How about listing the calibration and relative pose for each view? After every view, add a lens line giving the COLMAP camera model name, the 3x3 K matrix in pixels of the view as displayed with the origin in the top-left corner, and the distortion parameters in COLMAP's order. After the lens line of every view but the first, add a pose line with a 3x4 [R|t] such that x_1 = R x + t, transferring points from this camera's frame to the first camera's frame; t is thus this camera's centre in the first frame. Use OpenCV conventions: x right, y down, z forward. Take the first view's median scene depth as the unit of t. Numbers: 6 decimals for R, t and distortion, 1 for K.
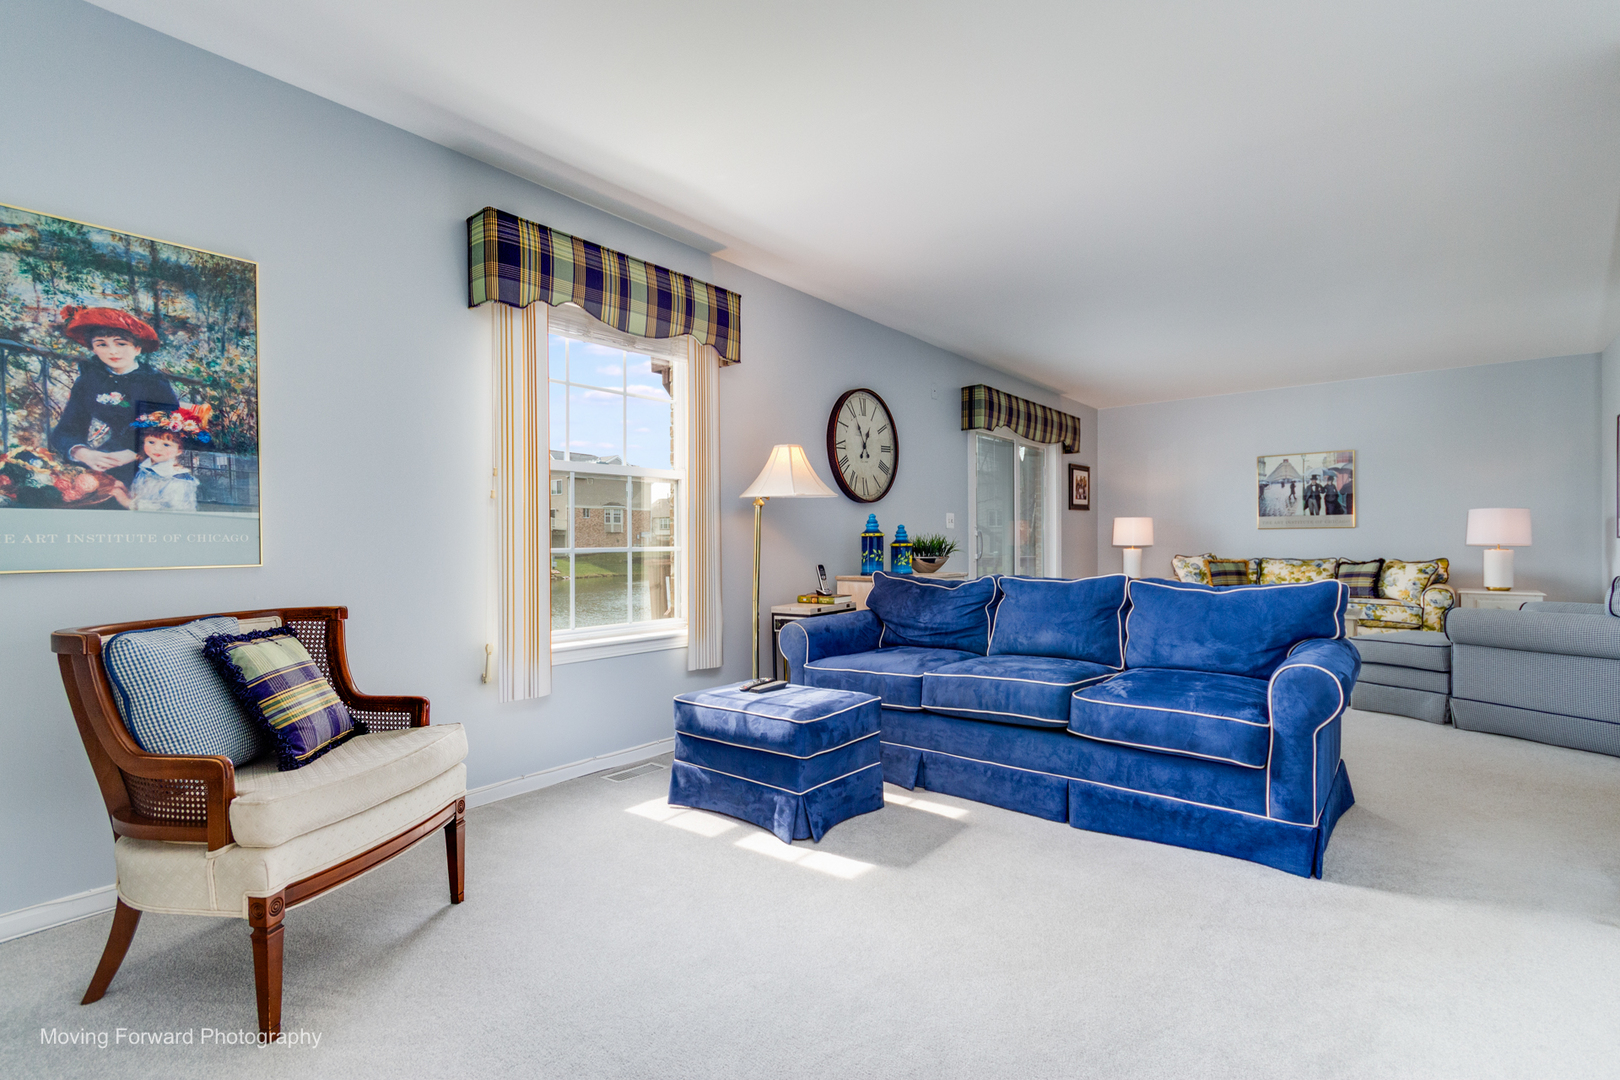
lens RADIAL K [[724.6, 0, 810.0], [0, 724.6, 540.0], [0, 0, 1]] dist [-0.002385, -0.000194]
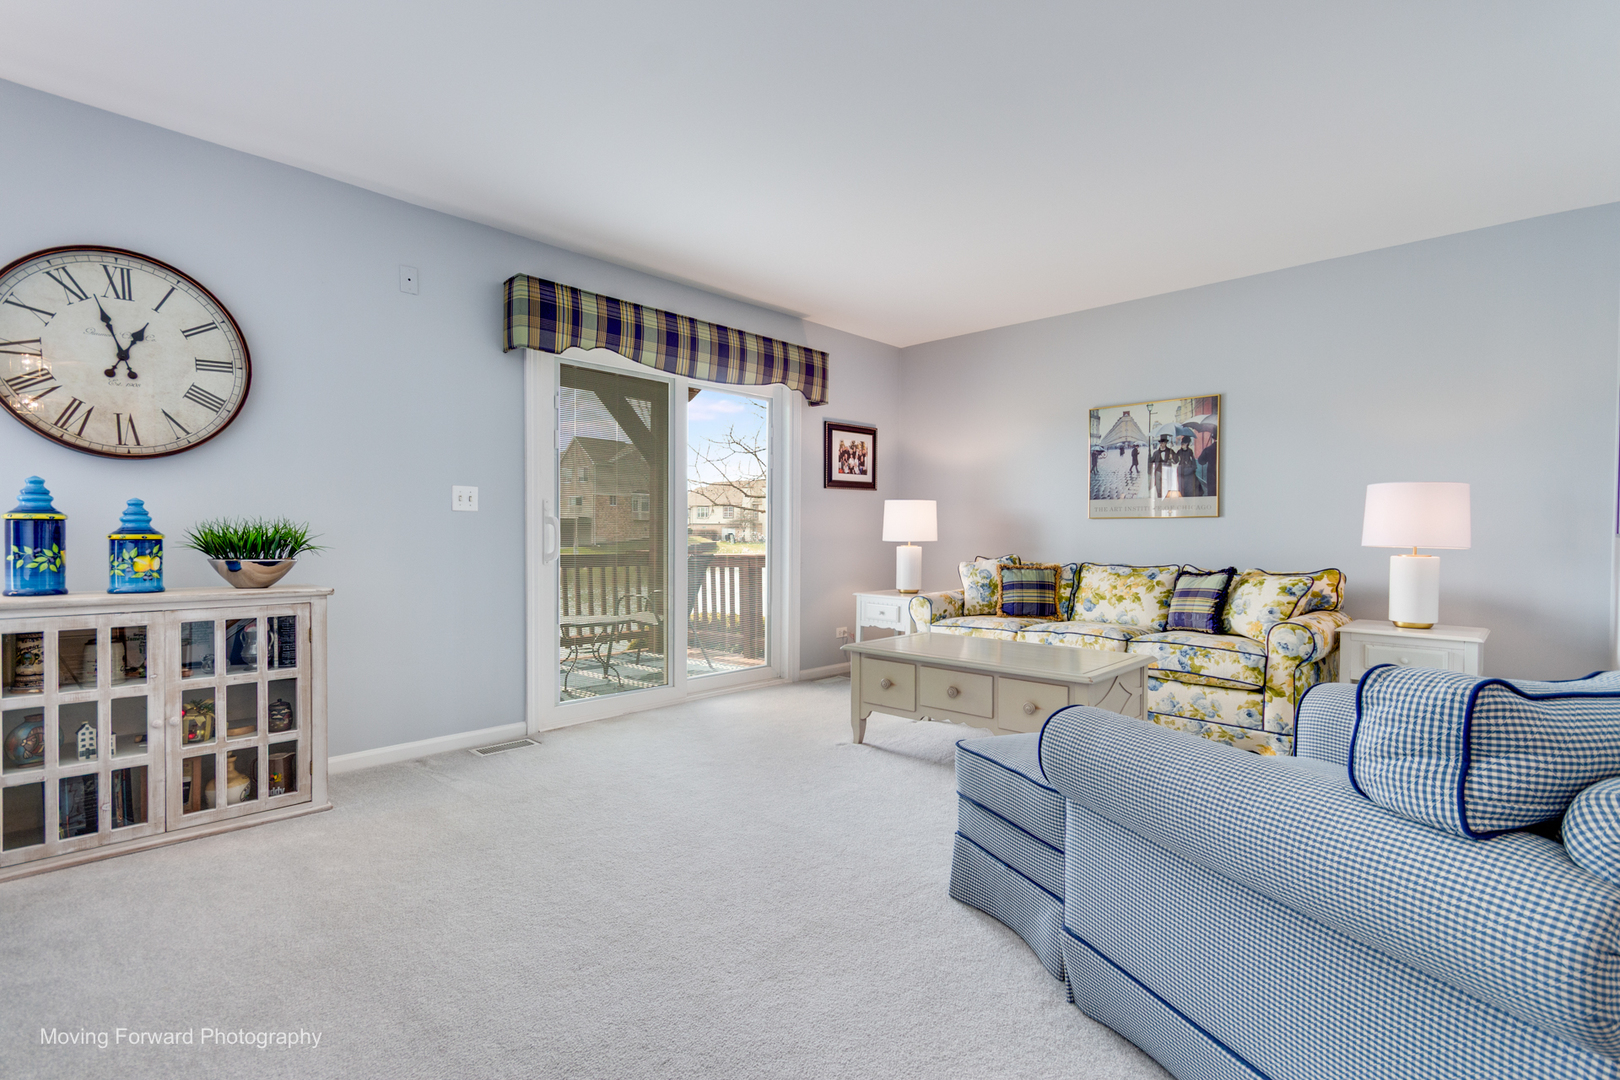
lens RADIAL K [[751.9, 0, 805.4], [0, 751.9, 536.8], [0, 0, 1]] dist [0.001090, -0.000288]
pose [[0.998117, 0.009992, -0.060525, 0.433160], [-0.009522, 0.999922, 0.008053, -0.001556], [0.060601, -0.007462, 0.998134, 0.321669]]
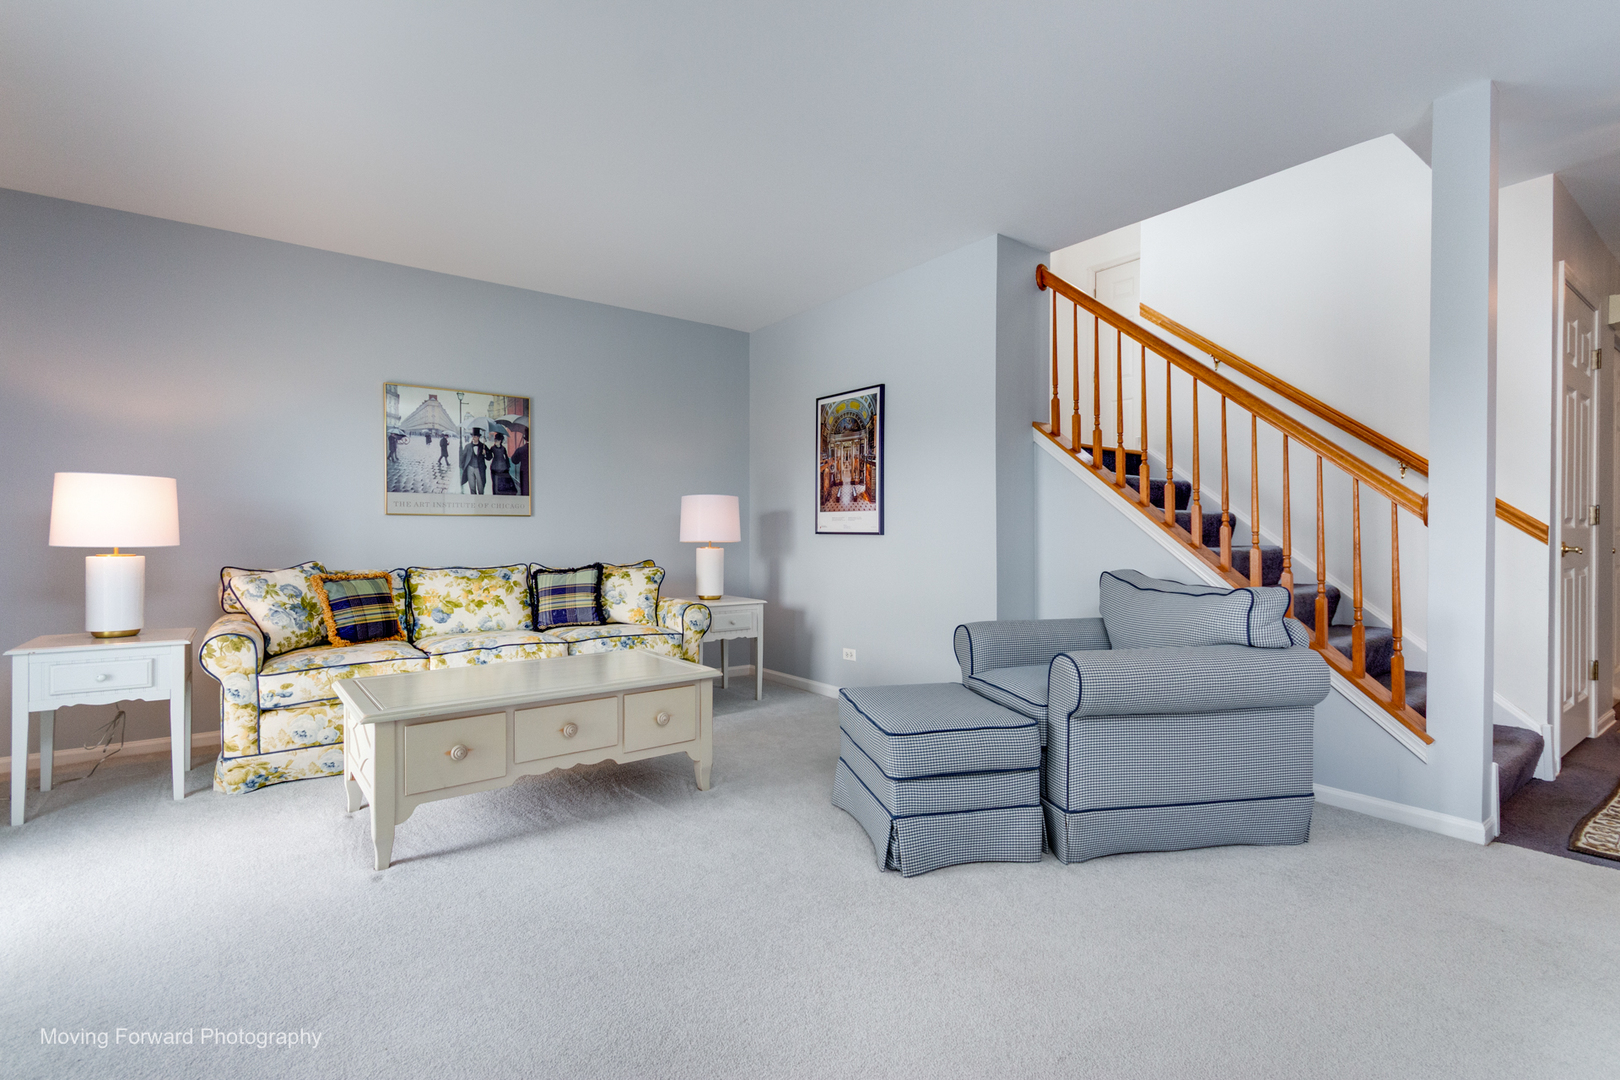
lens RADIAL K [[751.9, 0, 805.4], [0, 751.9, 536.8], [0, 0, 1]] dist [0.001090, -0.000288]
pose [[0.225827, 0.000787, 0.974167, 0.145504], [-0.004119, 0.999992, 0.000147, 0.000533], [-0.974159, -0.004045, 0.225828, 0.604671]]
